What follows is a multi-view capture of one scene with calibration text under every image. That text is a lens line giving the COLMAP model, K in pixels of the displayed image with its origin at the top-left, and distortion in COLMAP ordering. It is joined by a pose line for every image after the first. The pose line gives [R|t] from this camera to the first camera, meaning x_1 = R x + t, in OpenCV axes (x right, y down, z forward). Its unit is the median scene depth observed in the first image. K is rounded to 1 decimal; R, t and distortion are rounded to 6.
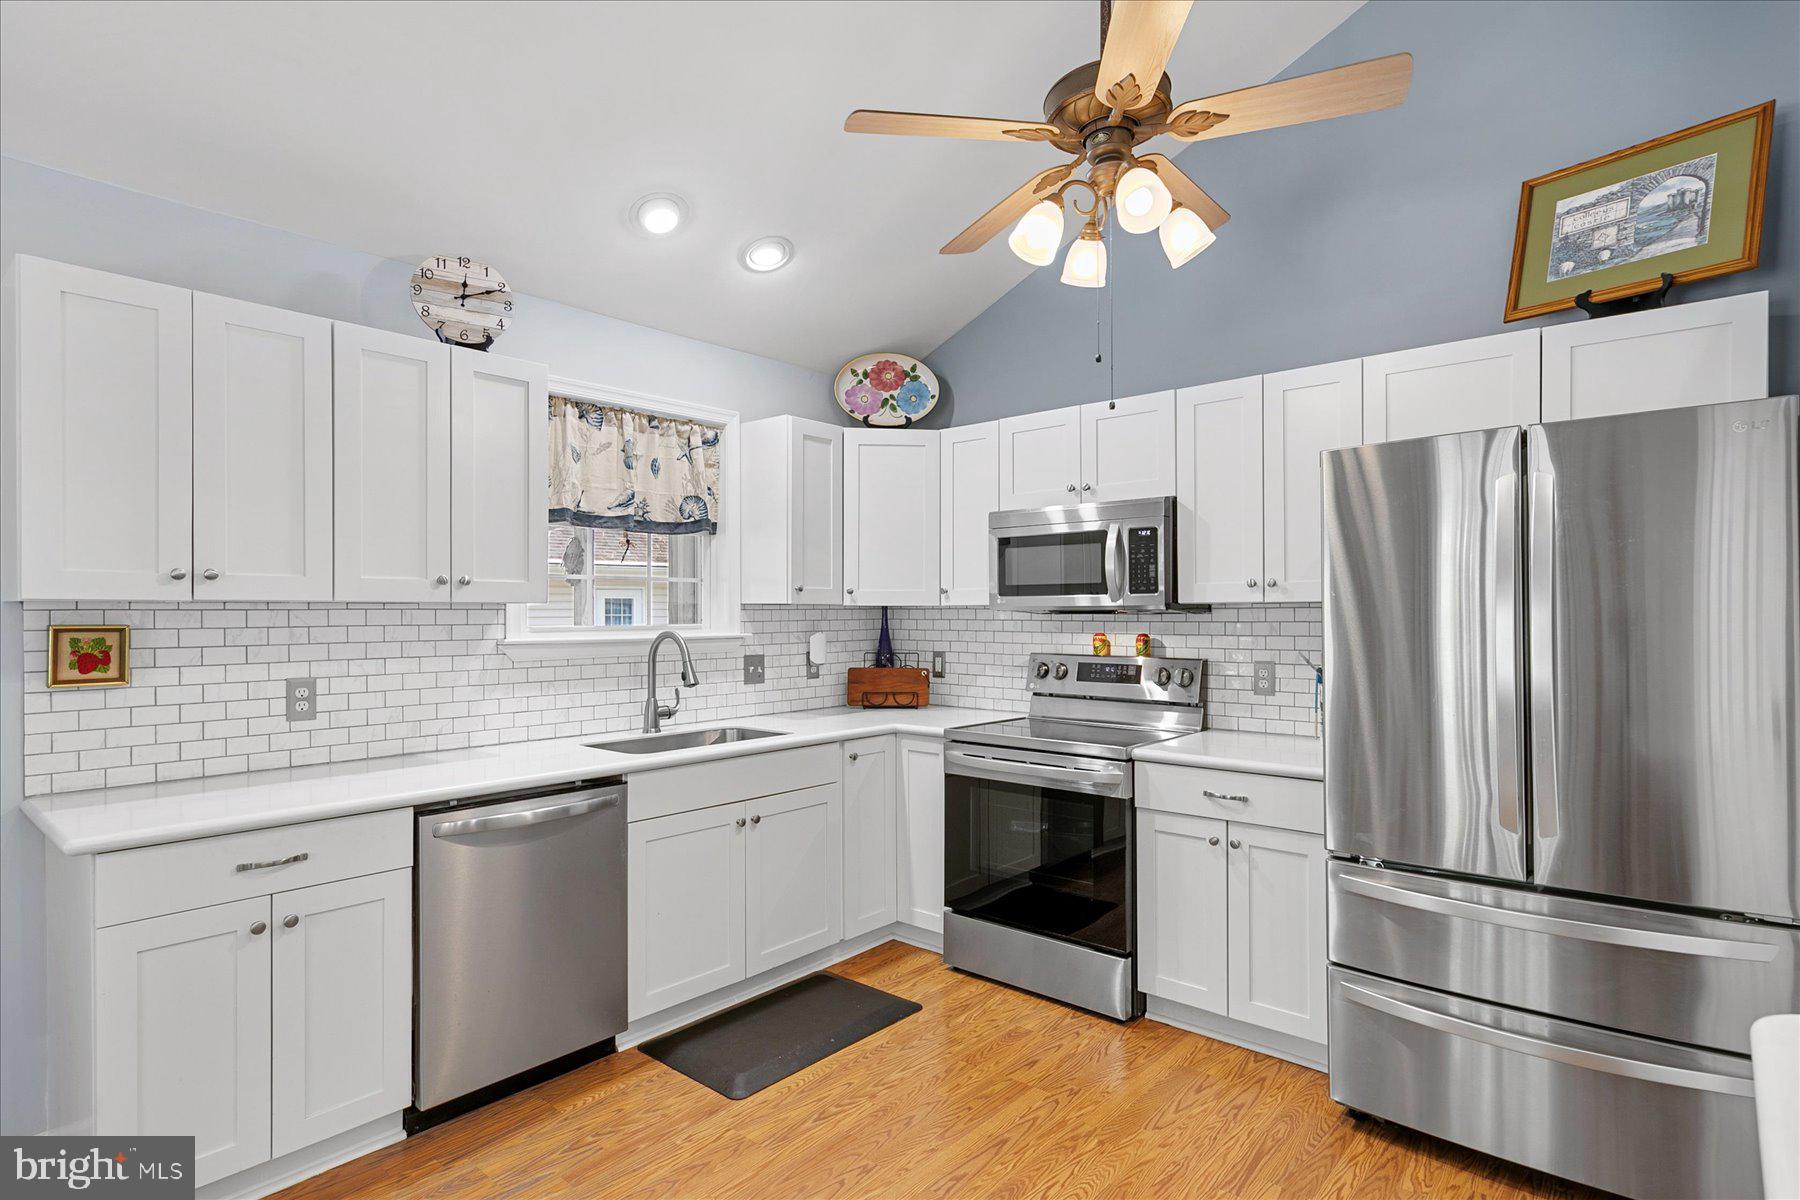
lens RADIAL K [[918.0, 0, 892.4], [0, 918.0, 614.8], [0, 0, 1]] dist [0.003758, 0.000530]
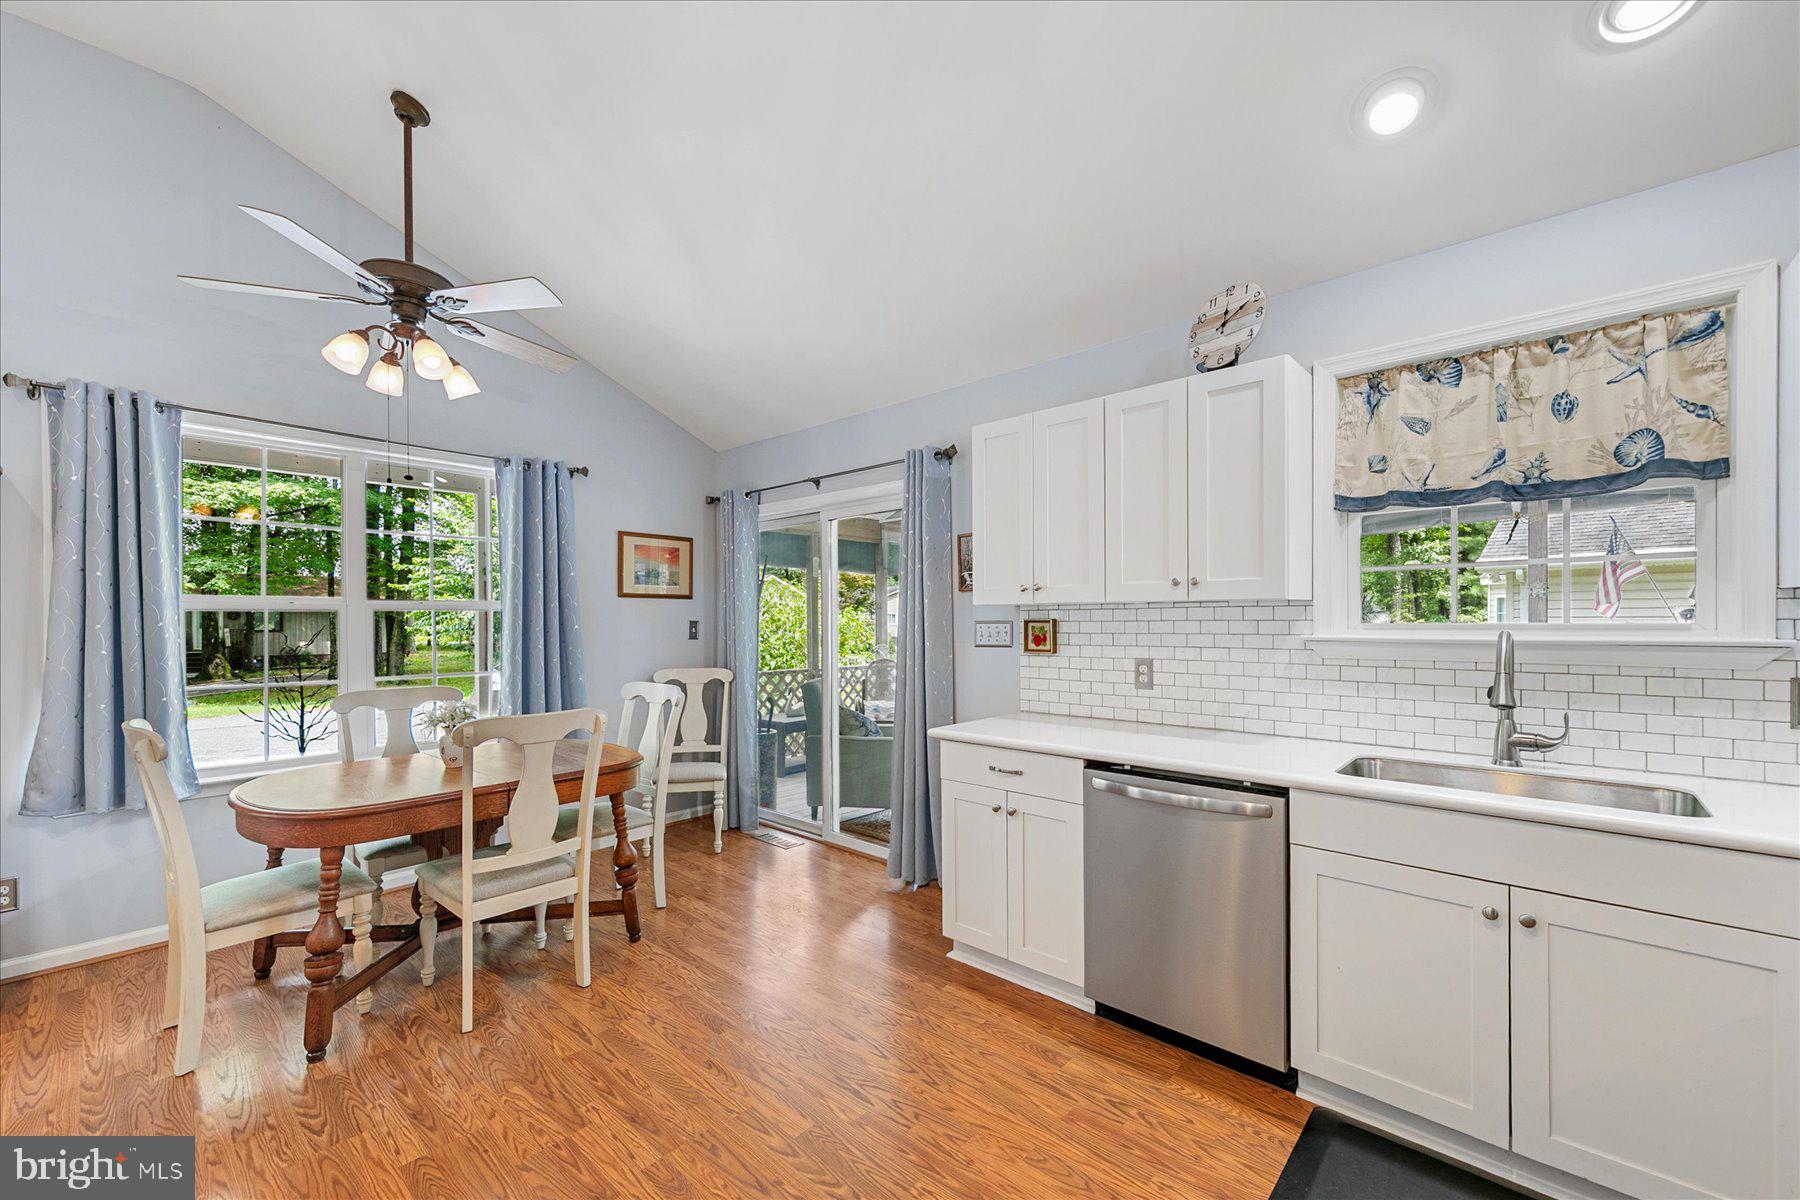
lens RADIAL K [[714.1, 0, 908.5], [0, 714.1, 622.0], [0, 0, 1]] dist [0.004656, -0.000231]
pose [[-0.000799, 0.007117, -0.999974, 0.329989], [0.004078, 0.999966, 0.007114, 0.004577], [0.999991, -0.004072, -0.000828, 0.512316]]
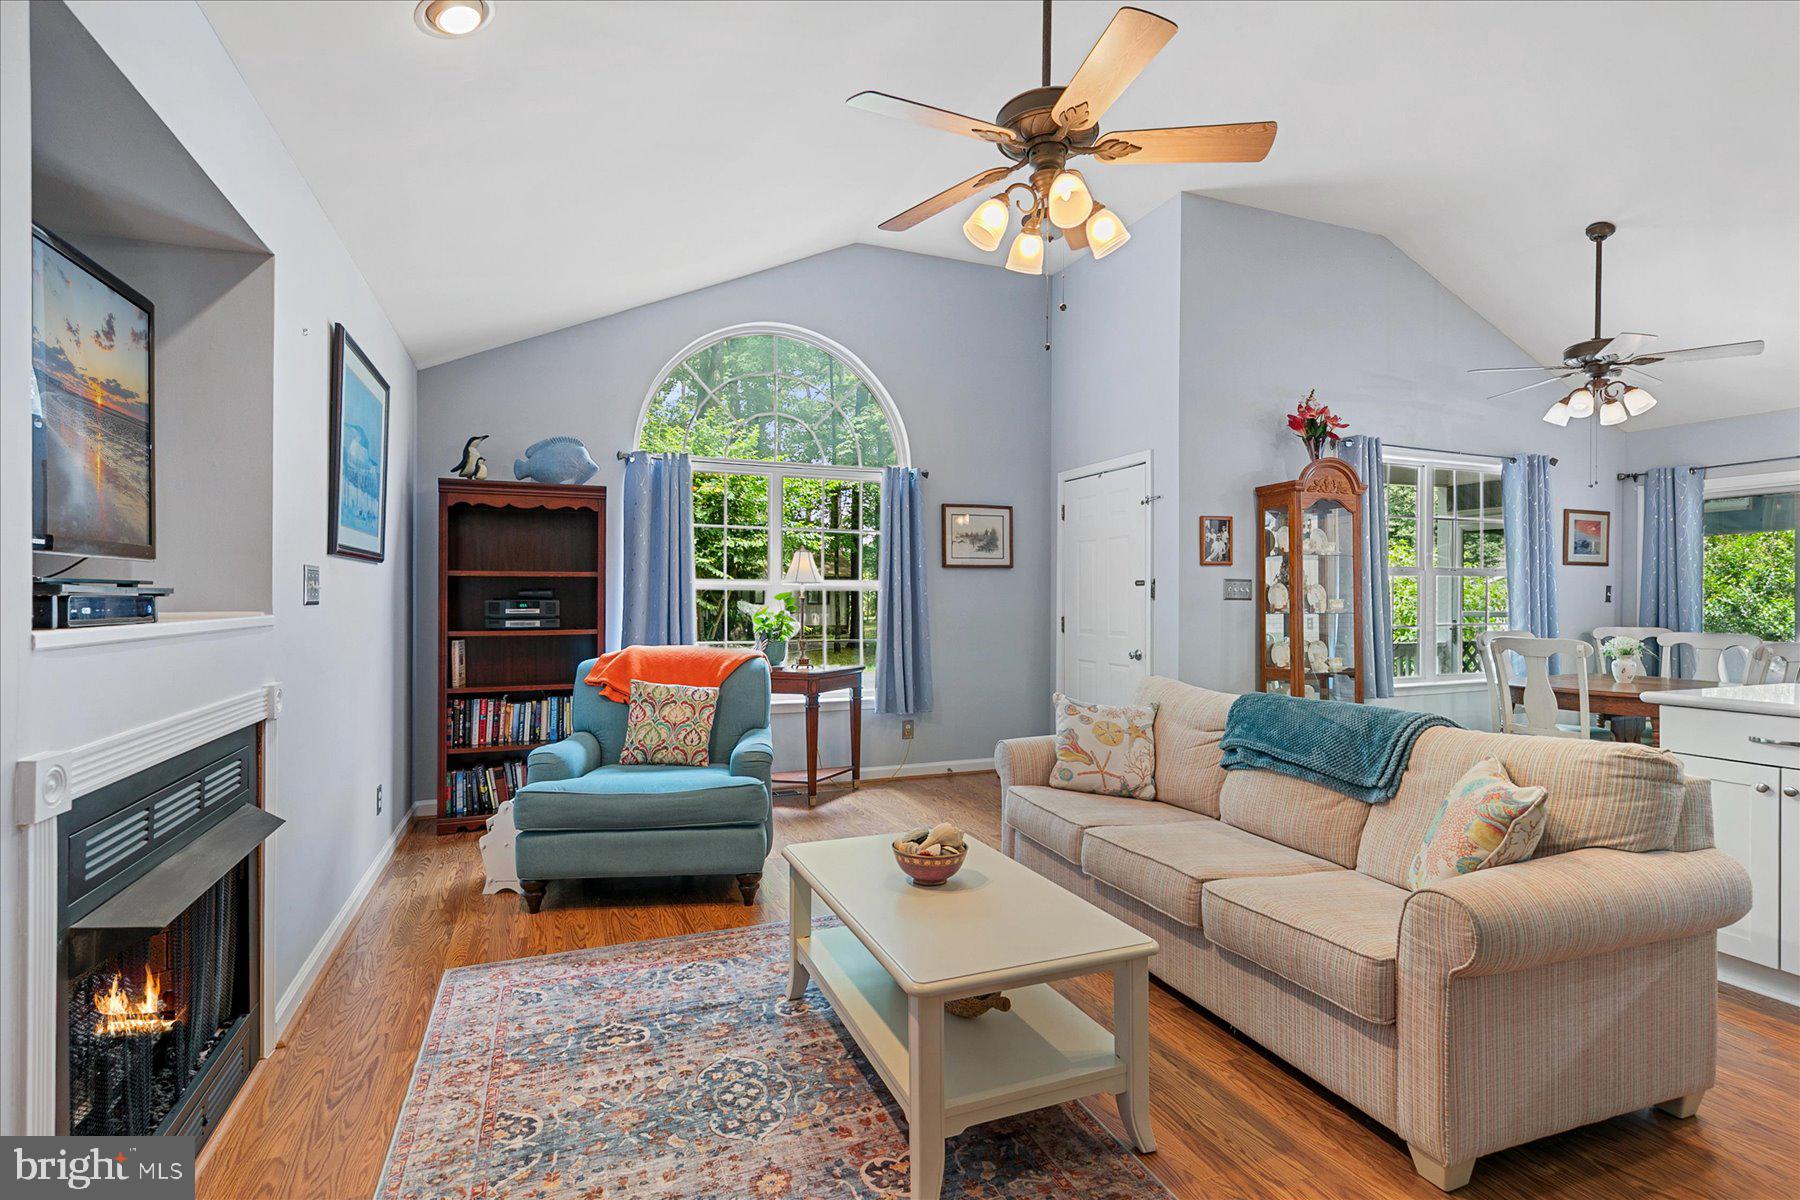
lens RADIAL K [[876.1, 0, 903.0], [0, 876.1, 595.7], [0, 0, 1]] dist [0.001956, -0.000524]
pose [[-0.447923, 0.001302, -0.894071, 1.327448], [0.000223, 0.999999, 0.001345, 0.028649], [0.894072, 0.000403, -0.447923, -0.422142]]
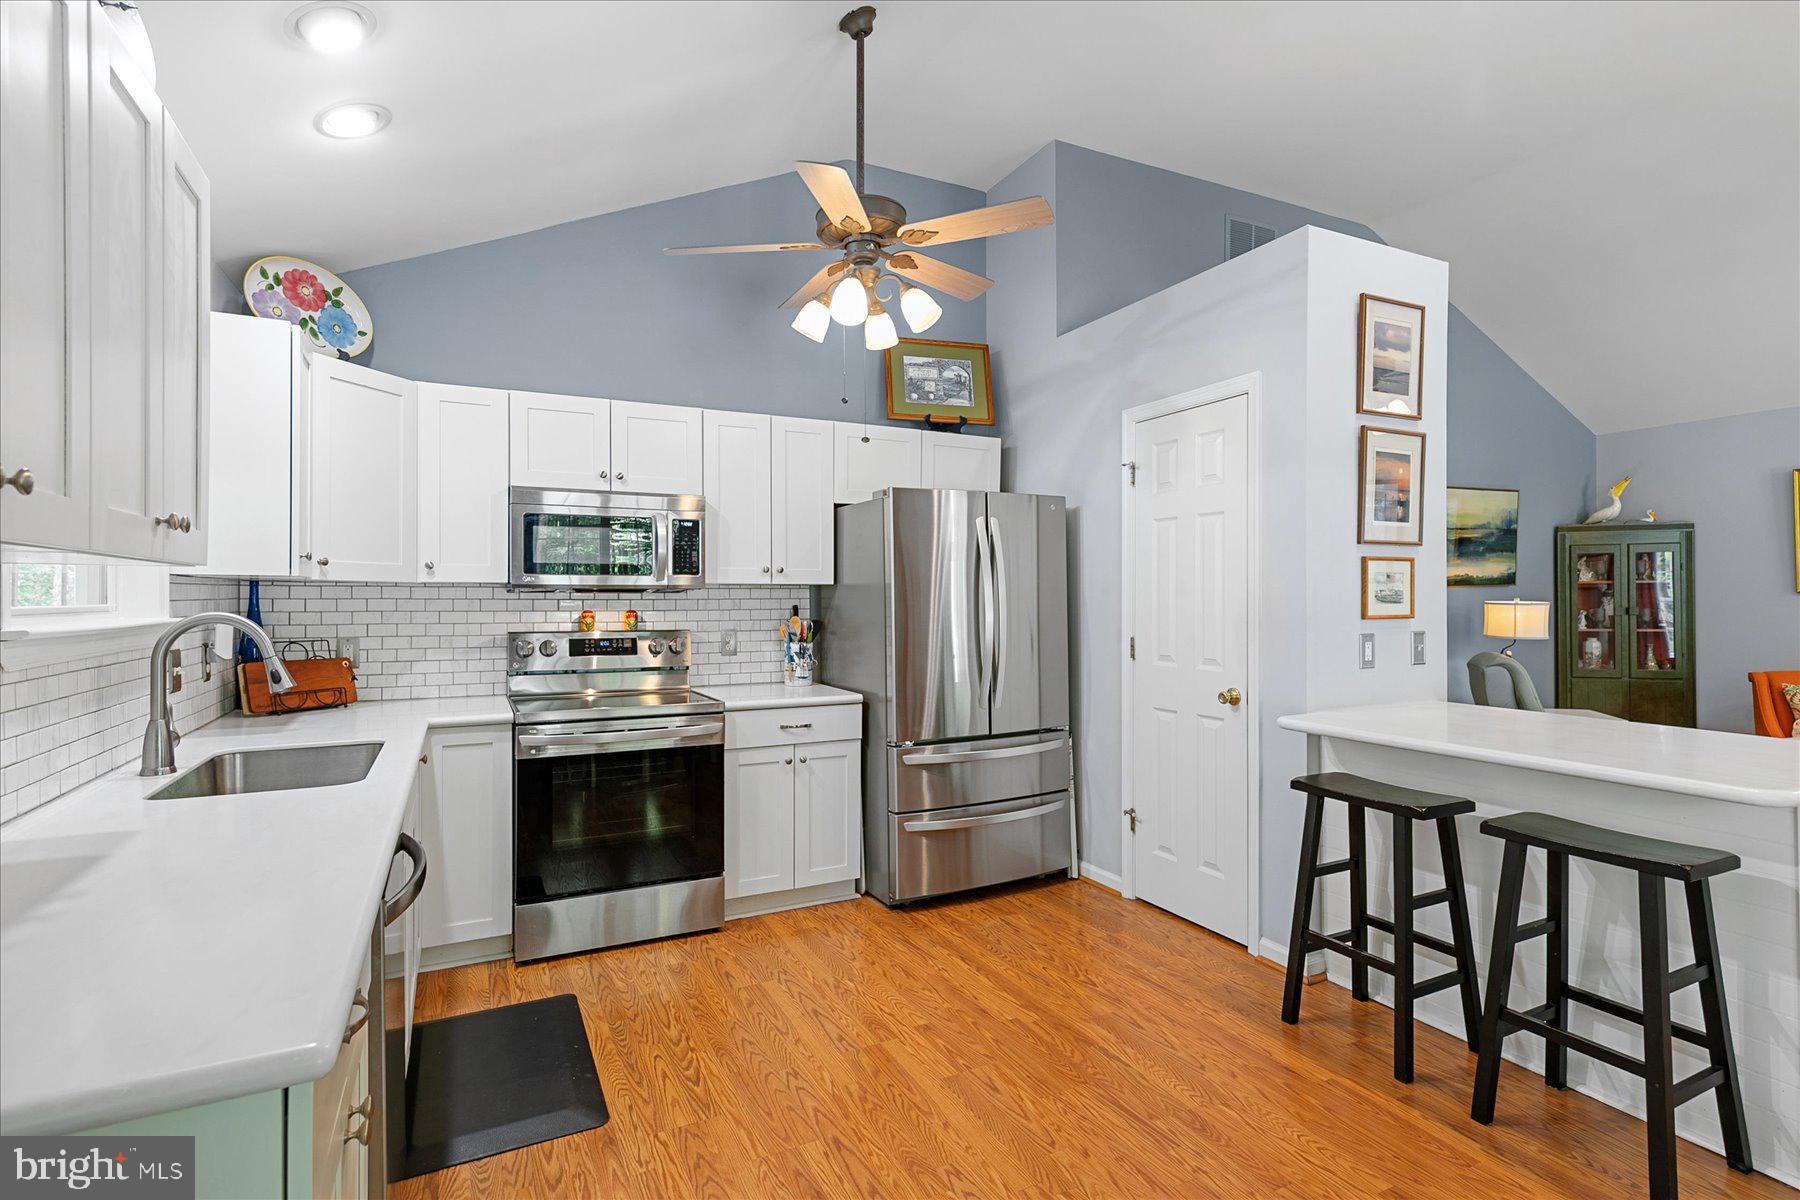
lens RADIAL K [[876.1, 0, 907.5], [0, 876.1, 599.3], [0, 0, 1]] dist [0.001956, -0.000524]
pose [[0.374020, 0.000449, 0.927420, -0.636624], [0.003001, 0.999994, -0.001695, 0.010510], [-0.927416, 0.003417, 0.374017, 0.296108]]
